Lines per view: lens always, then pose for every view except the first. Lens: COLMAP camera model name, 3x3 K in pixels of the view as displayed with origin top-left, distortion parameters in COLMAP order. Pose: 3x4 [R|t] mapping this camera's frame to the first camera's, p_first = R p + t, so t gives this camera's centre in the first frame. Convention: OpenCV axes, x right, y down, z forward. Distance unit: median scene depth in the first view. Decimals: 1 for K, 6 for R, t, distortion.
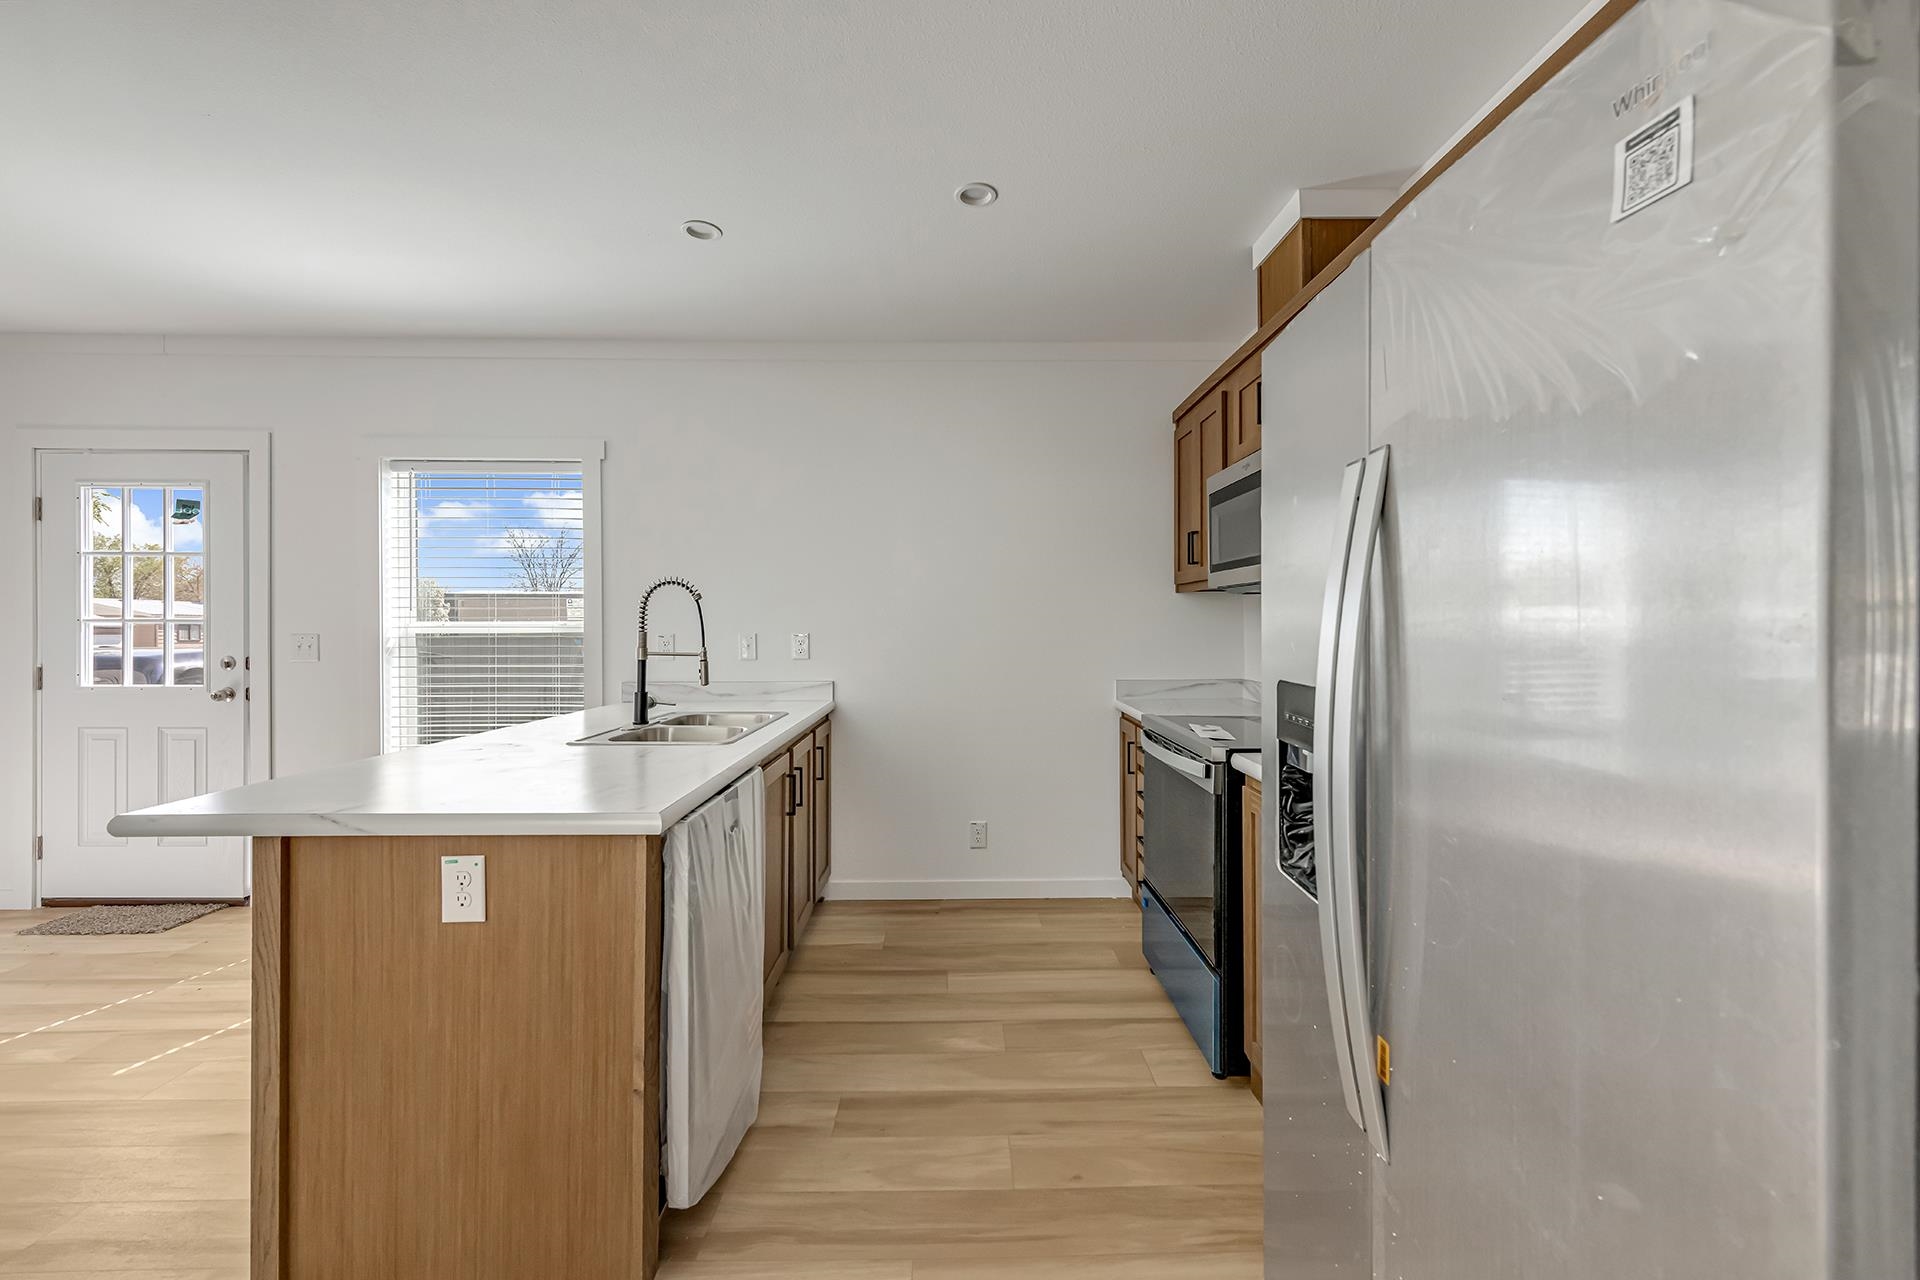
lens RADIAL K [[764.7, 0, 966.3], [0, 764.7, 630.2], [0, 0, 1]] dist [0.010525, -0.001209]
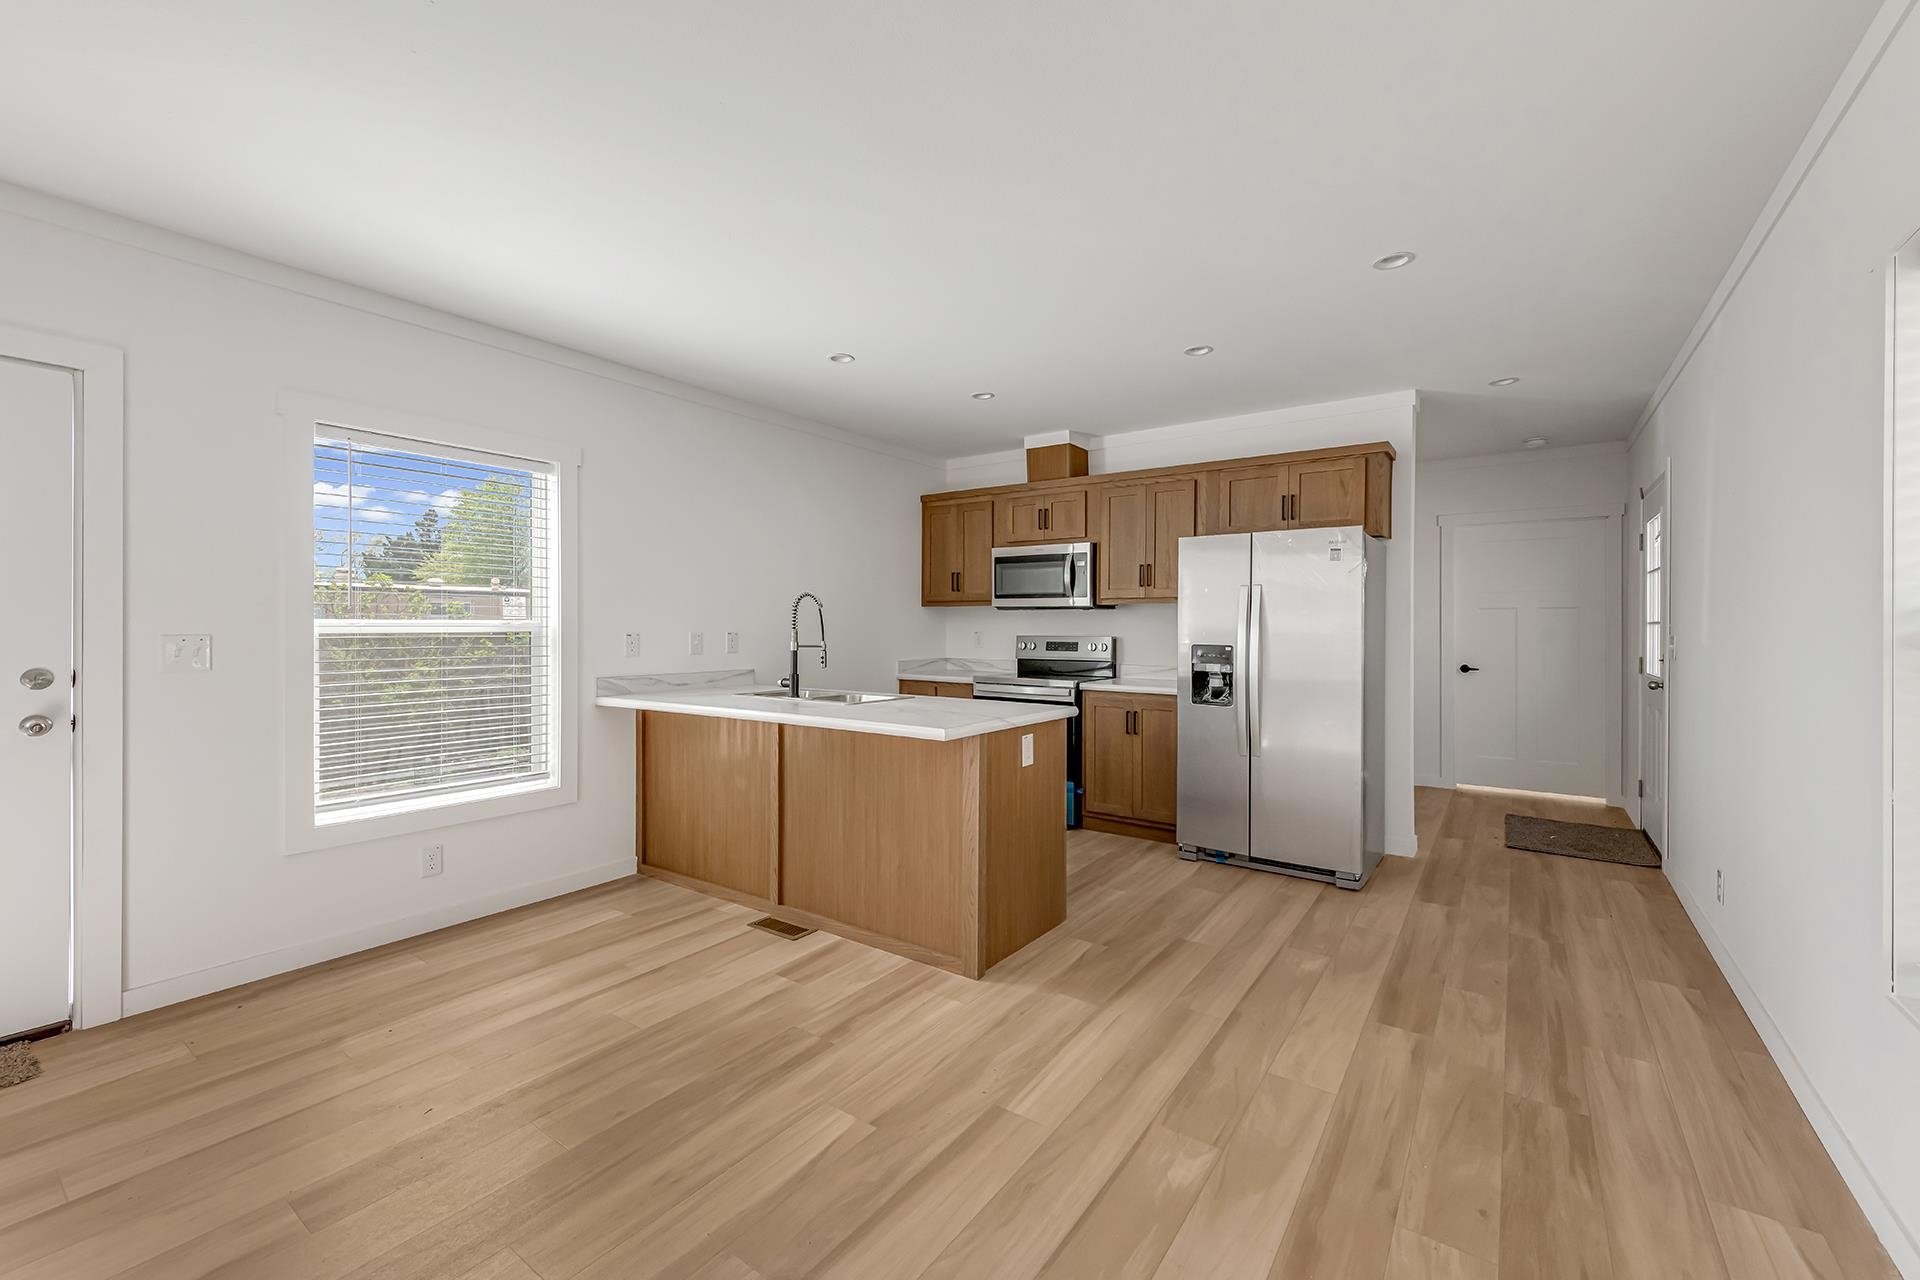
lens RADIAL K [[776.8, 0, 960.8], [0, 776.8, 629.9], [0, 0, 1]] dist [0.011638, -0.000472]
pose [[0.596925, -0.001358, 0.802296, -1.258599], [0.000812, 0.999999, 0.001089, -0.000537], [-0.802296, 0.000002, 0.596926, -0.069168]]
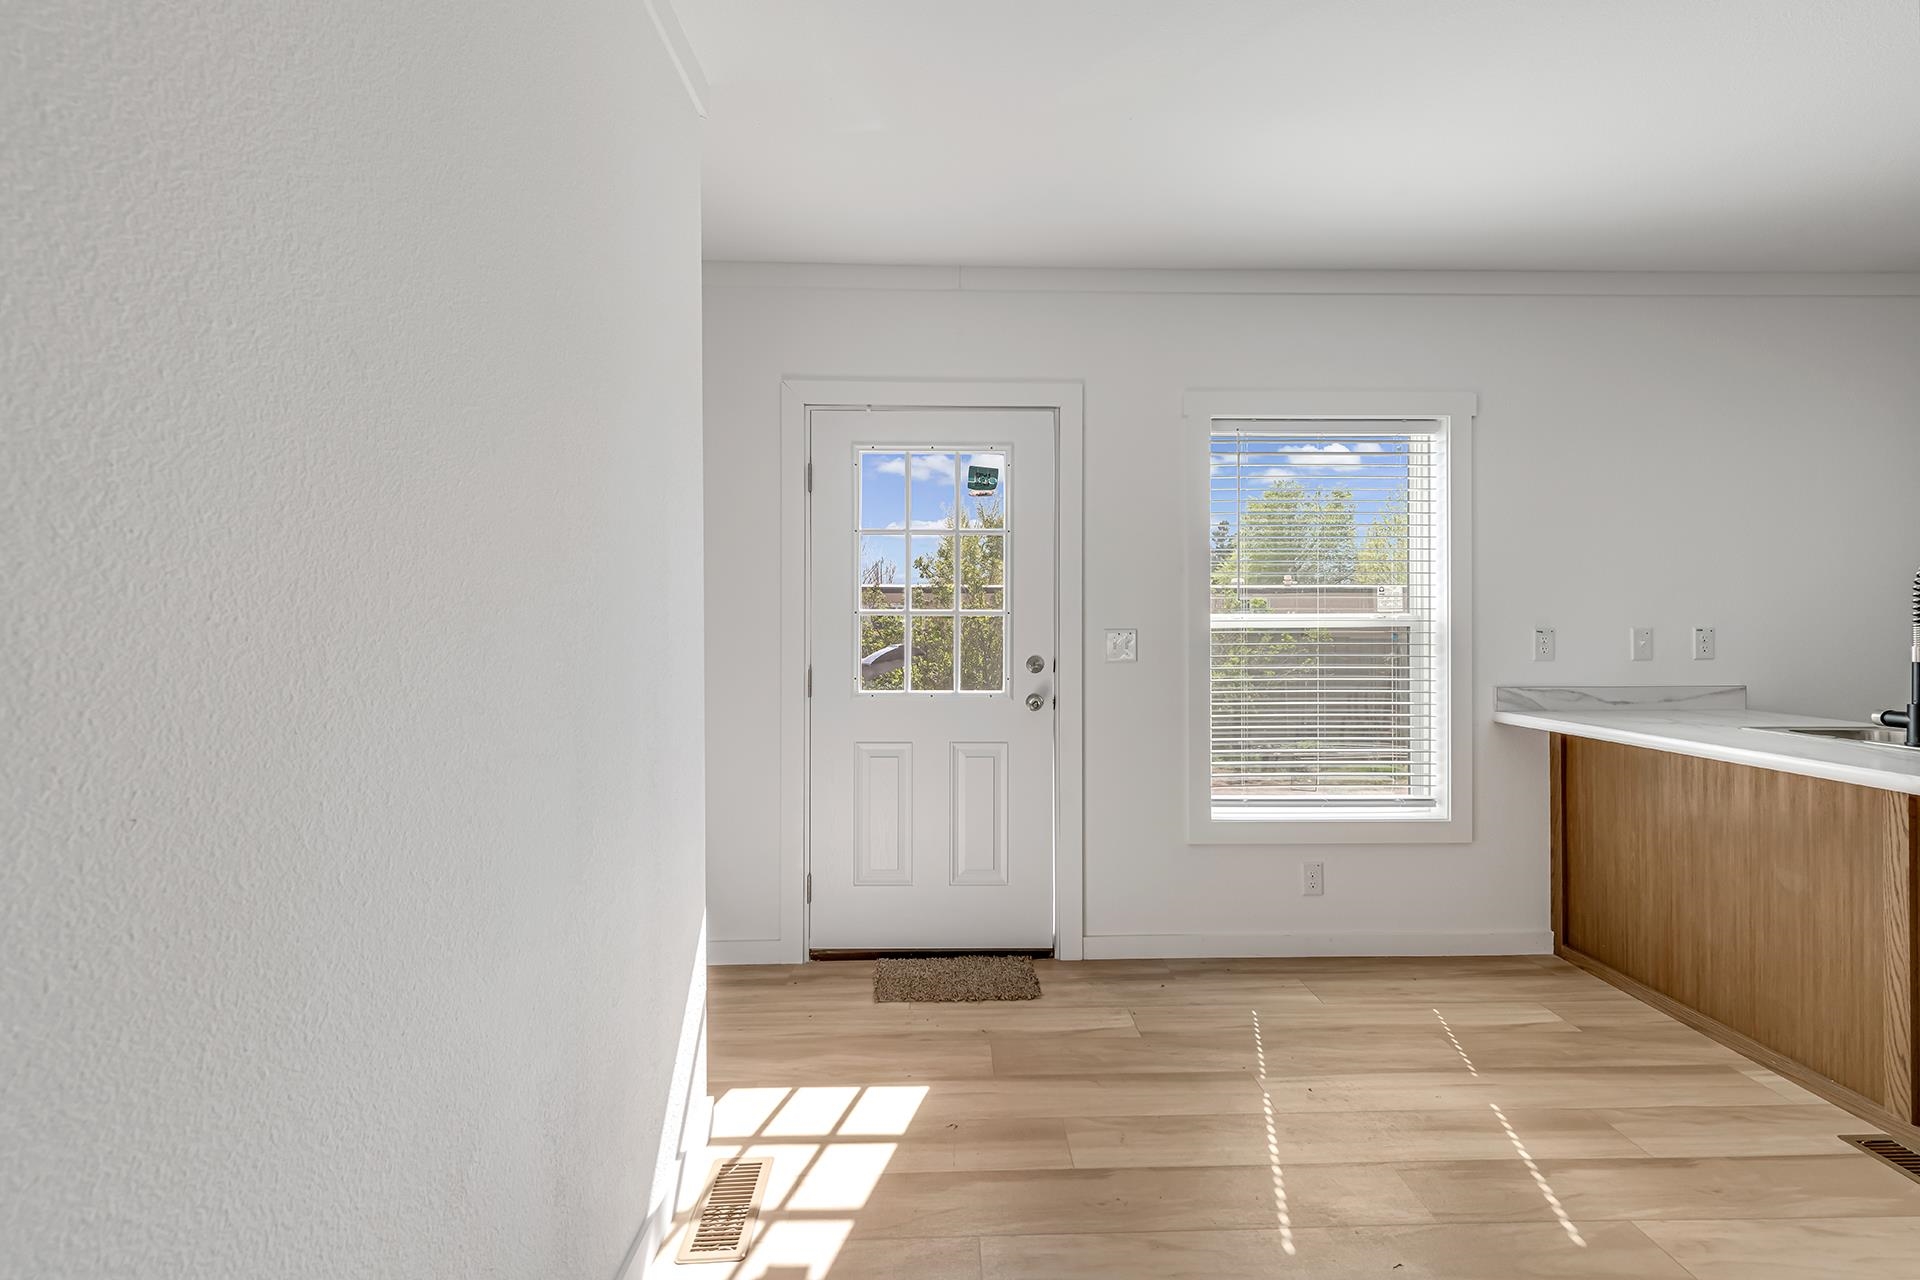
lens RADIAL K [[764.7, 0, 966.3], [0, 764.7, 630.2], [0, 0, 1]] dist [0.010525, -0.001209]
pose [[0.999951, -0.001376, 0.009820, -1.271928], [0.001319, 0.999982, 0.005802, 0.000885], [-0.009828, -0.005789, 0.999935, 0.224571]]
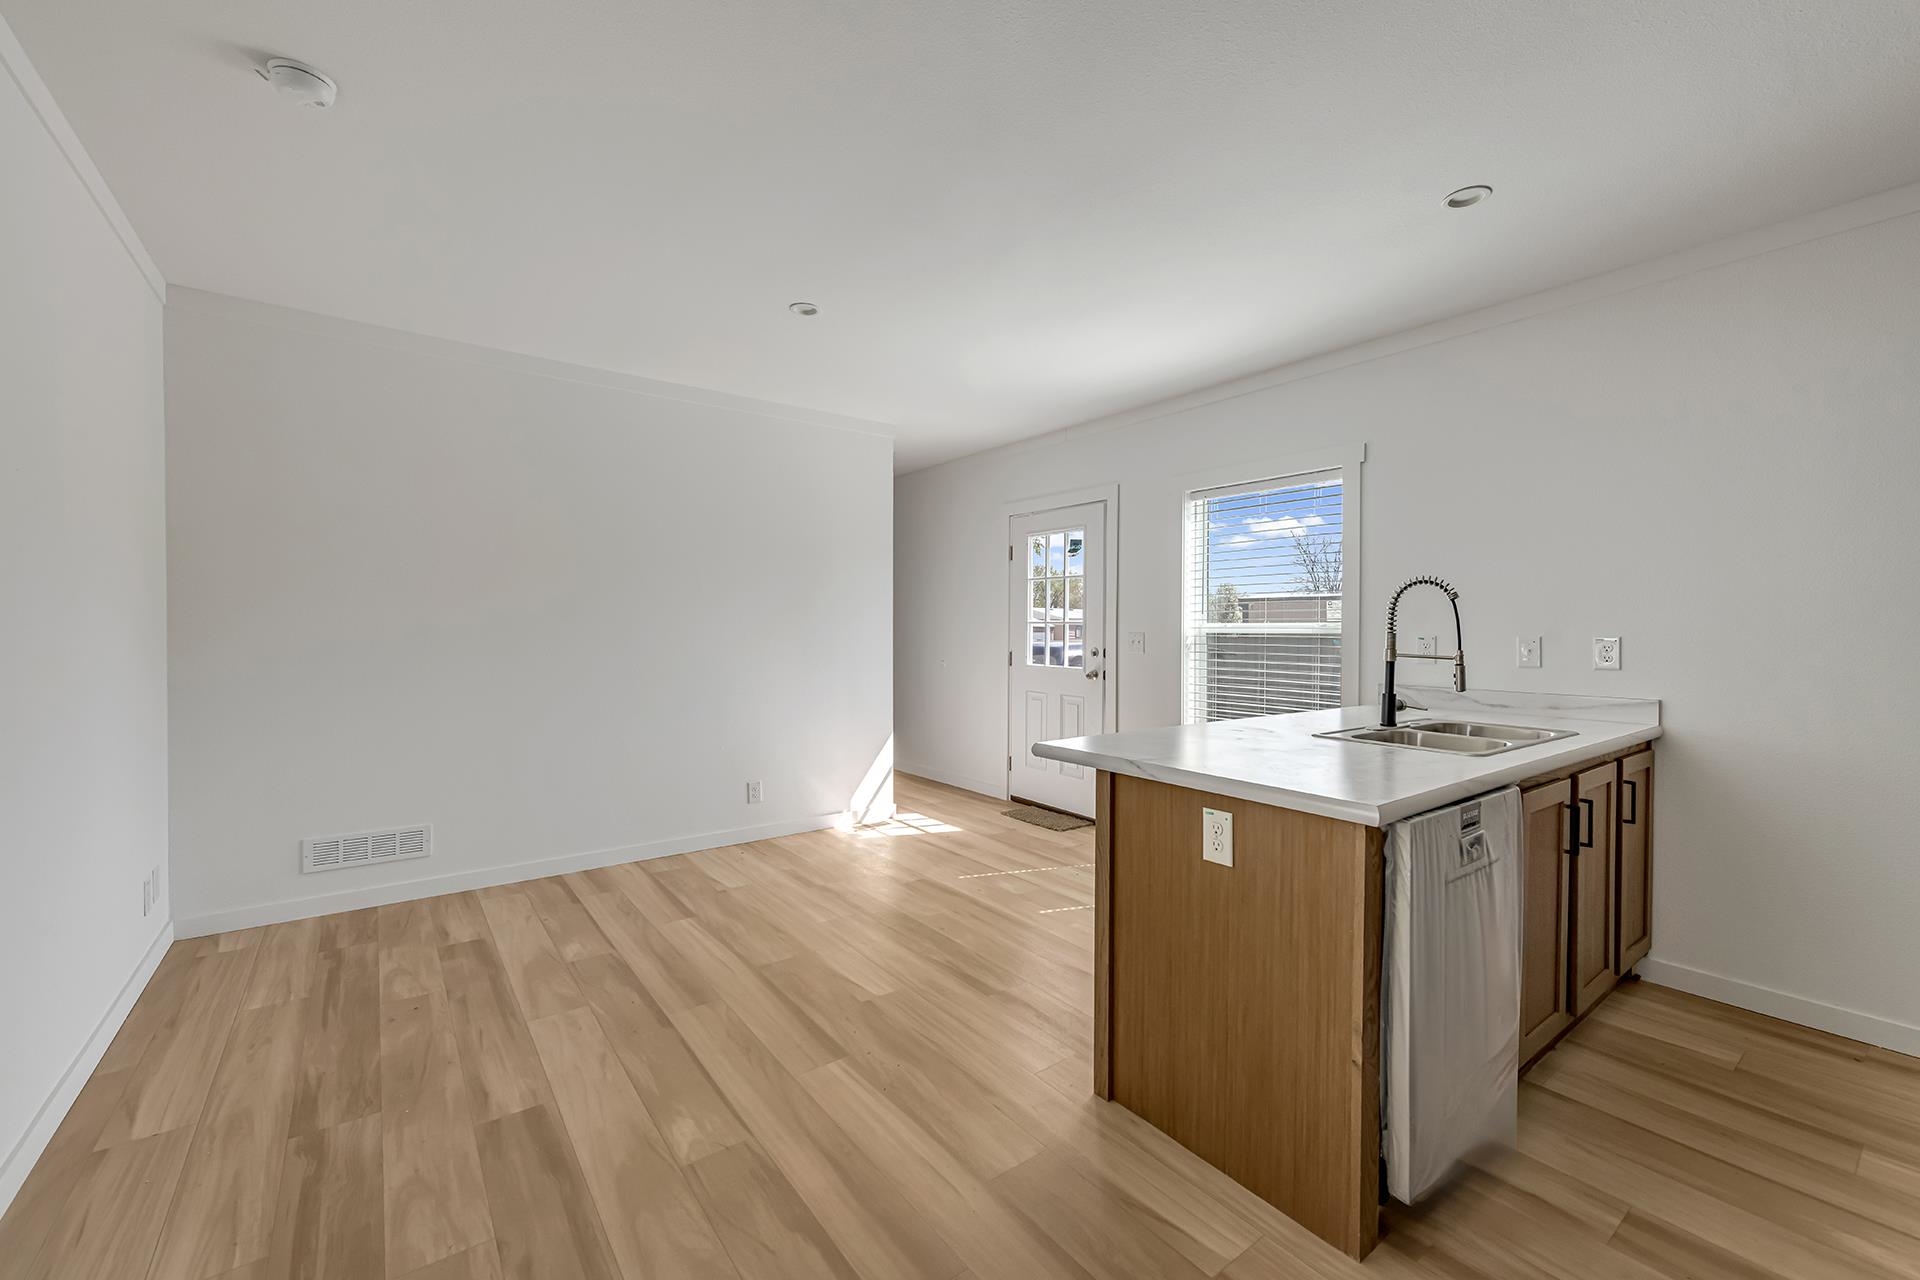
lens RADIAL K [[776.8, 0, 960.8], [0, 776.8, 629.9], [0, 0, 1]] dist [0.011638, -0.000472]
pose [[0.587247, 0.007195, -0.809376, 0.063175], [-0.009215, 0.999955, 0.002203, 0.000501], [0.809355, 0.006165, 0.587287, -0.043212]]
